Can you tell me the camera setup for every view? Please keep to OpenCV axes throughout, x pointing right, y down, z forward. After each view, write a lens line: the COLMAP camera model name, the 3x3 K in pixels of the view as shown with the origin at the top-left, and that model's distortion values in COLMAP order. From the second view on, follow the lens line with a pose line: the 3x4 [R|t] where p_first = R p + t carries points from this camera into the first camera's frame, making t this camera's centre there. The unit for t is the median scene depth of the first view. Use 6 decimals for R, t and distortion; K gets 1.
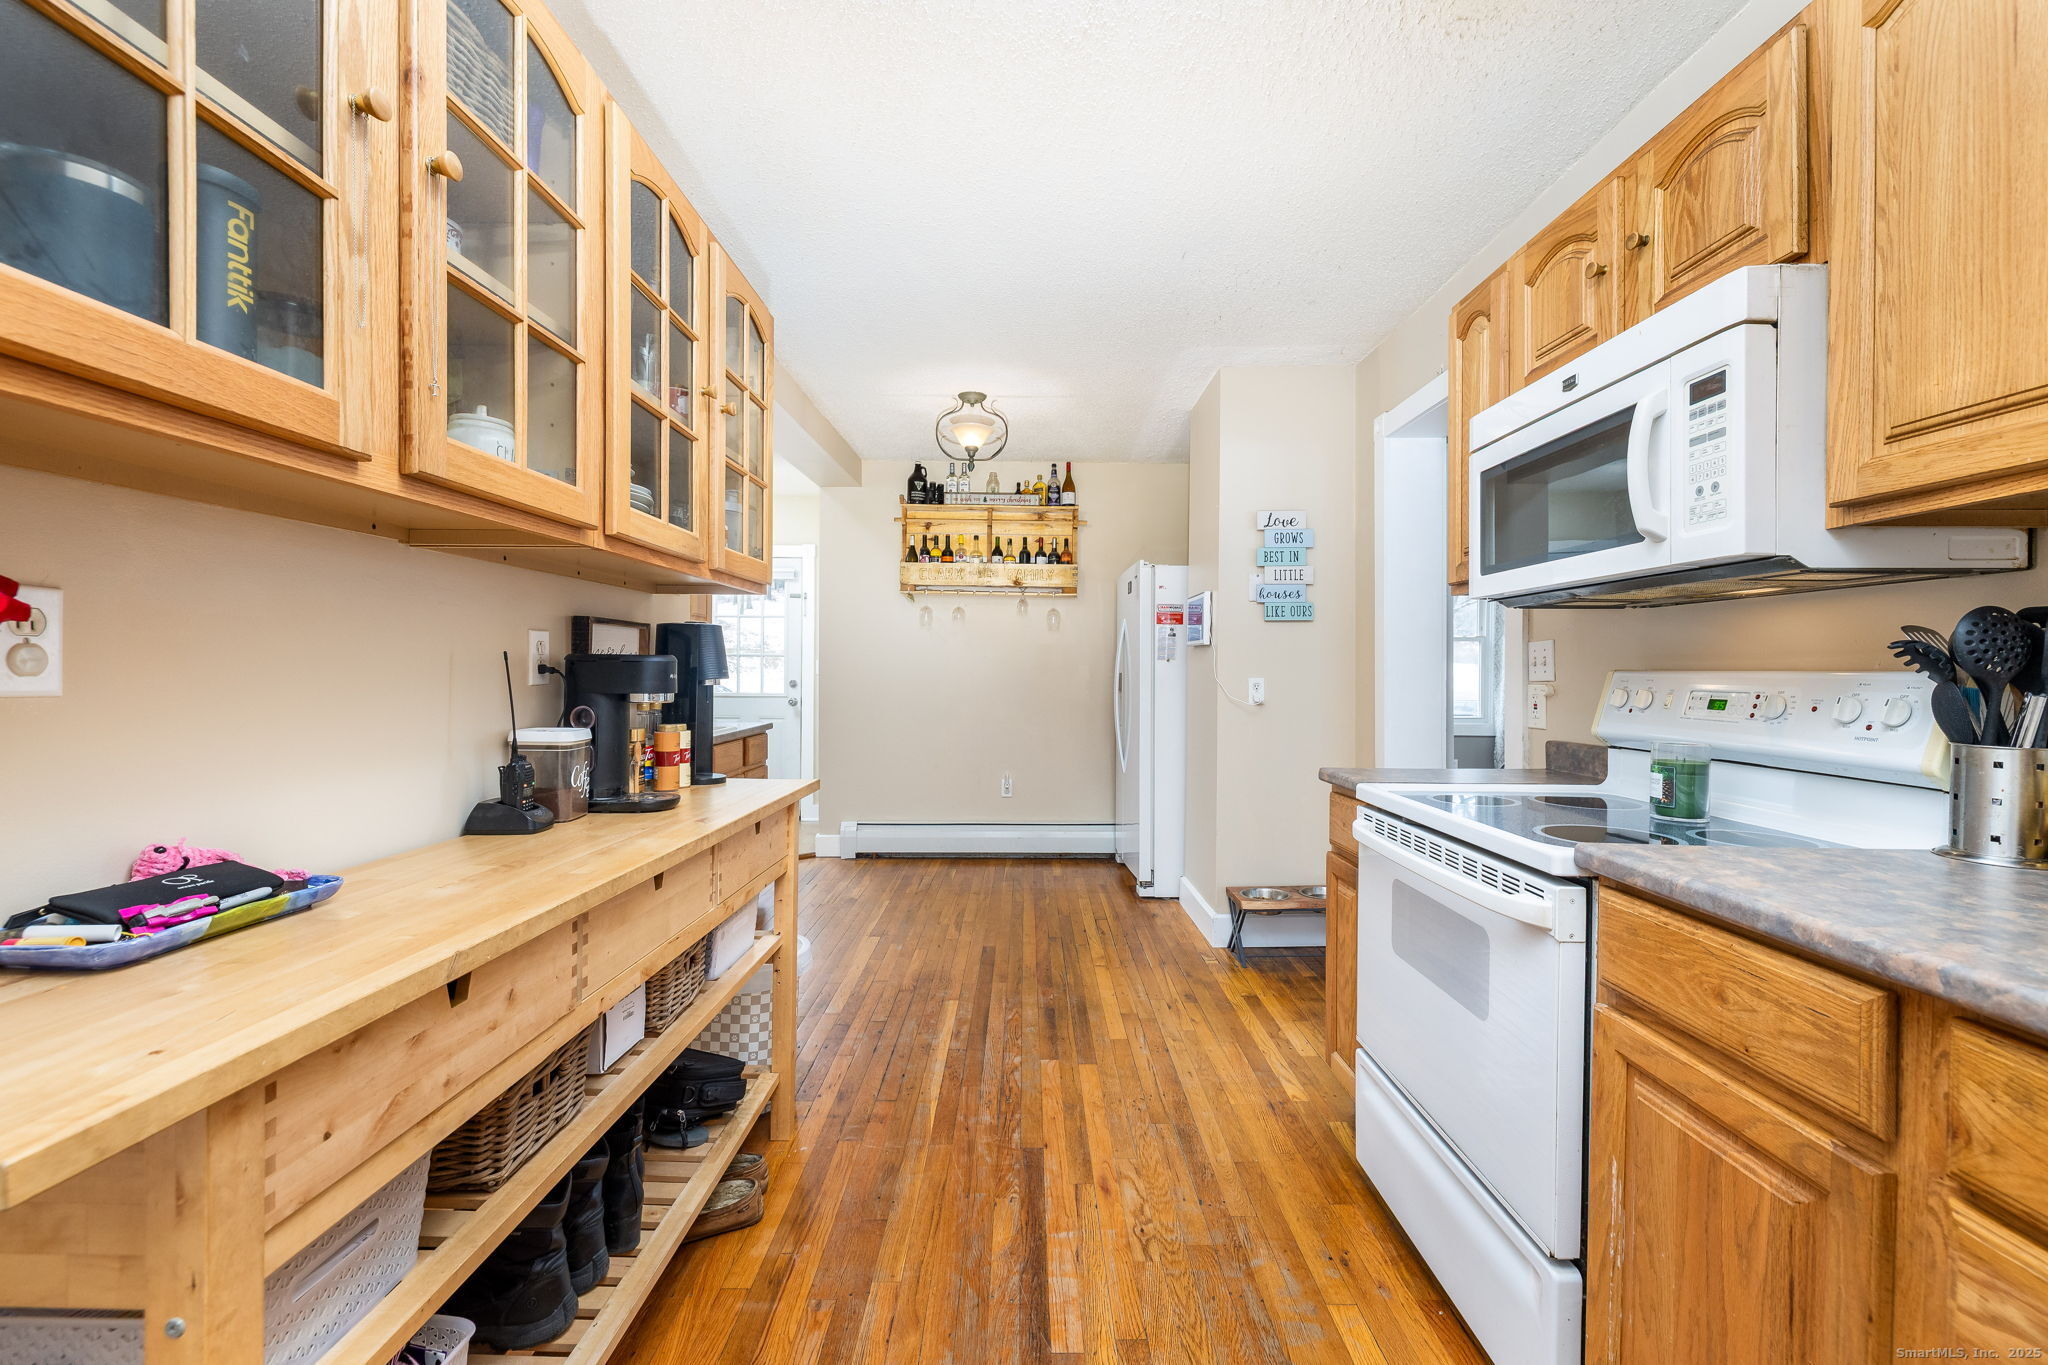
lens RADIAL K [[858.4, 0, 1025.6], [0, 858.4, 674.8], [0, 0, 1]] dist [-0.002300, -0.000038]
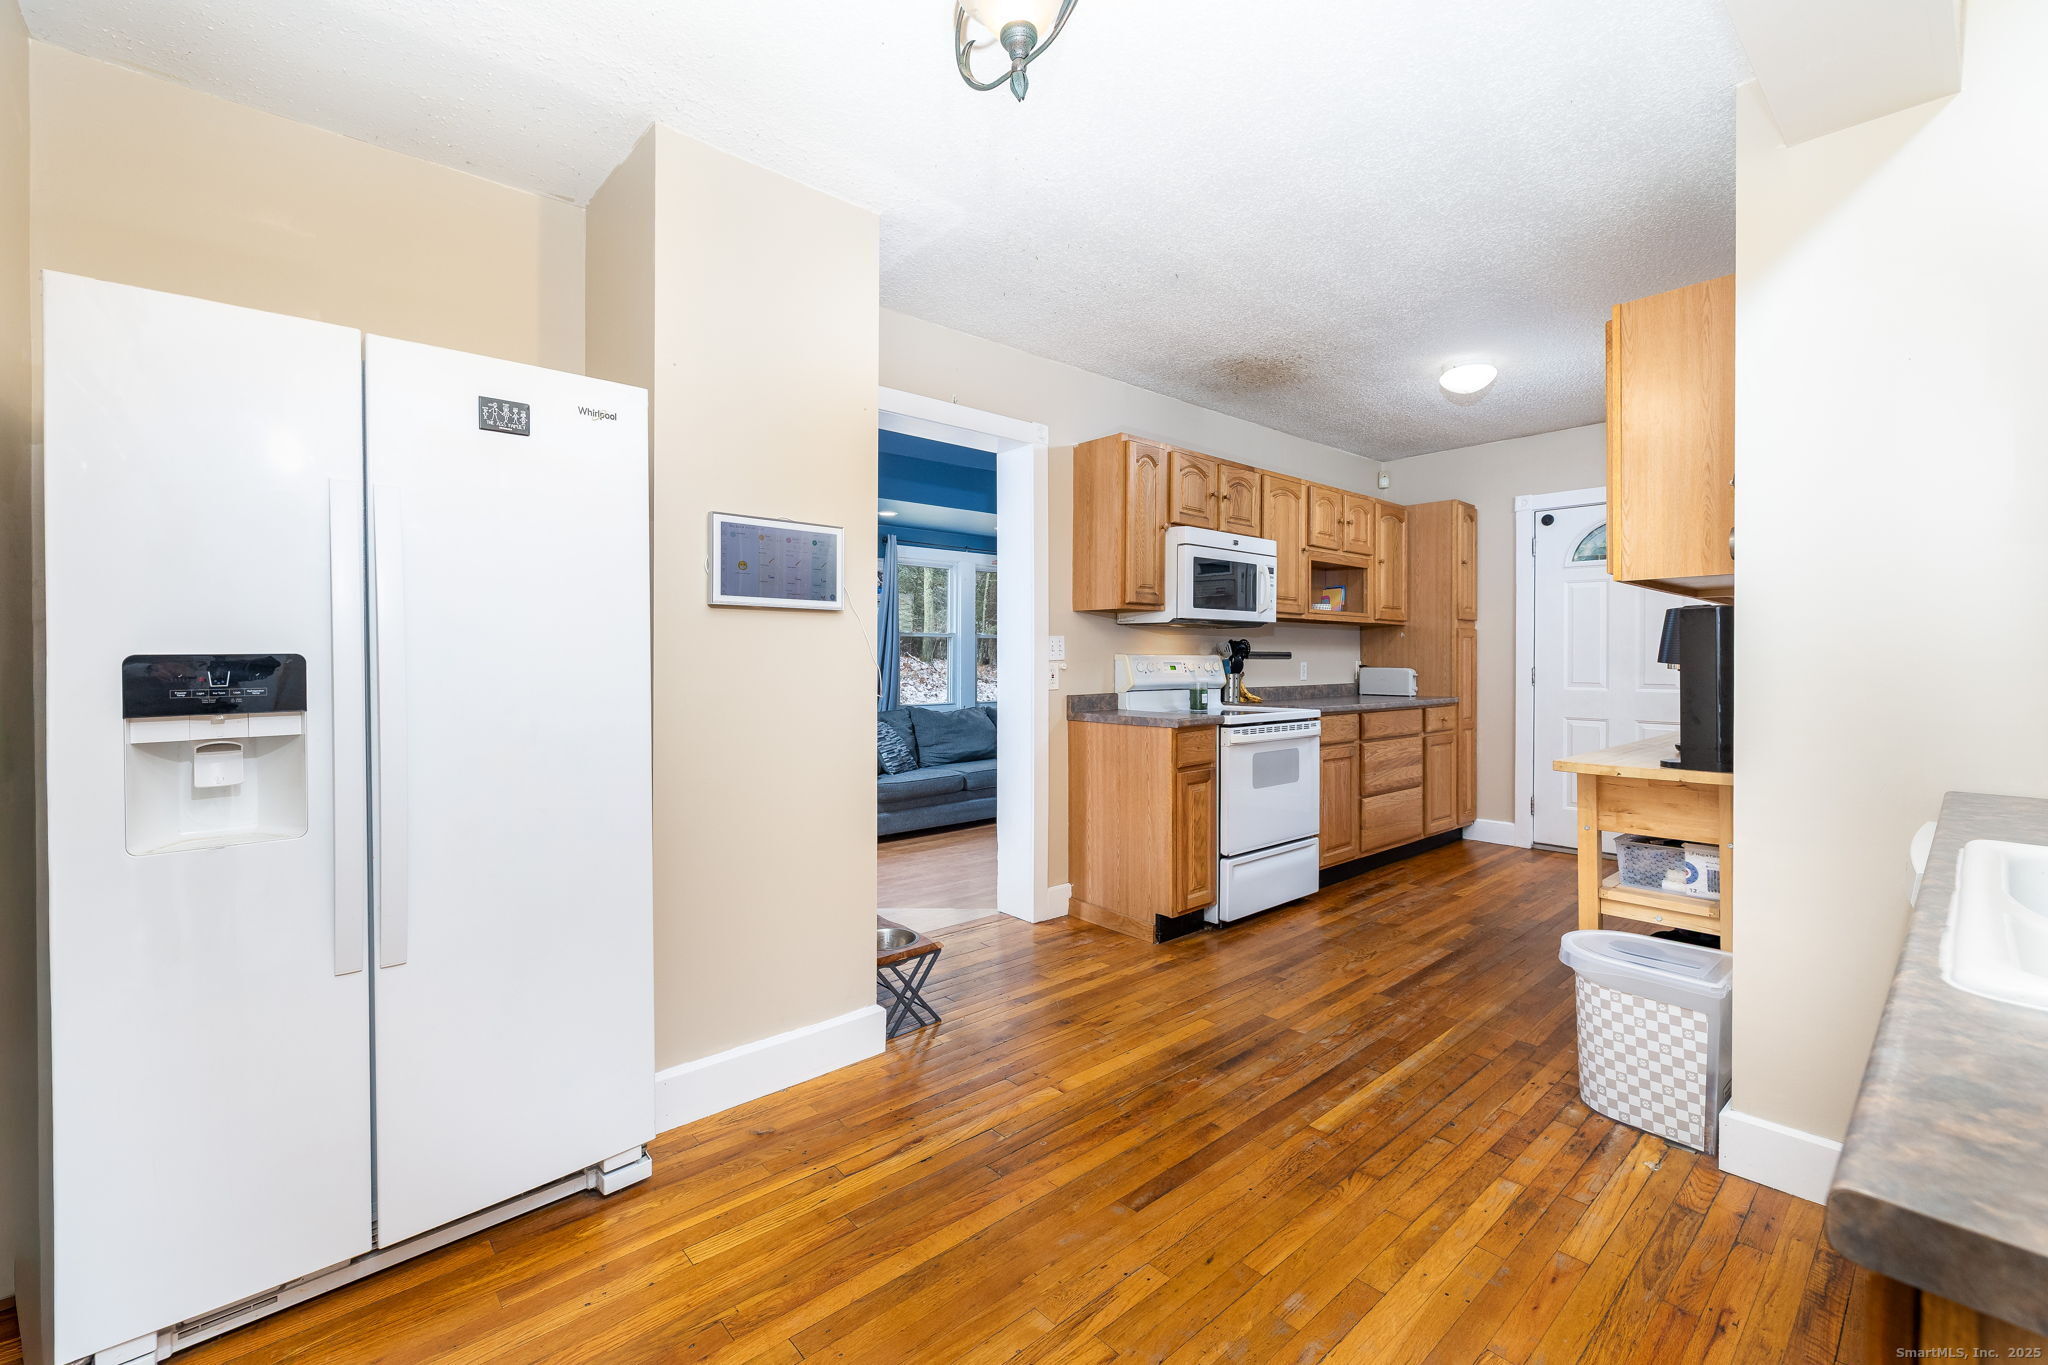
lens RADIAL K [[858.4, 0, 1022.0], [0, 858.4, 670.0], [0, 0, 1]] dist [-0.002300, -0.000038]
pose [[-0.664311, -0.013527, 0.747334, -0.348919], [0.000979, 0.999820, 0.018968, -0.003733], [-0.747456, 0.013332, -0.664178, 1.296797]]
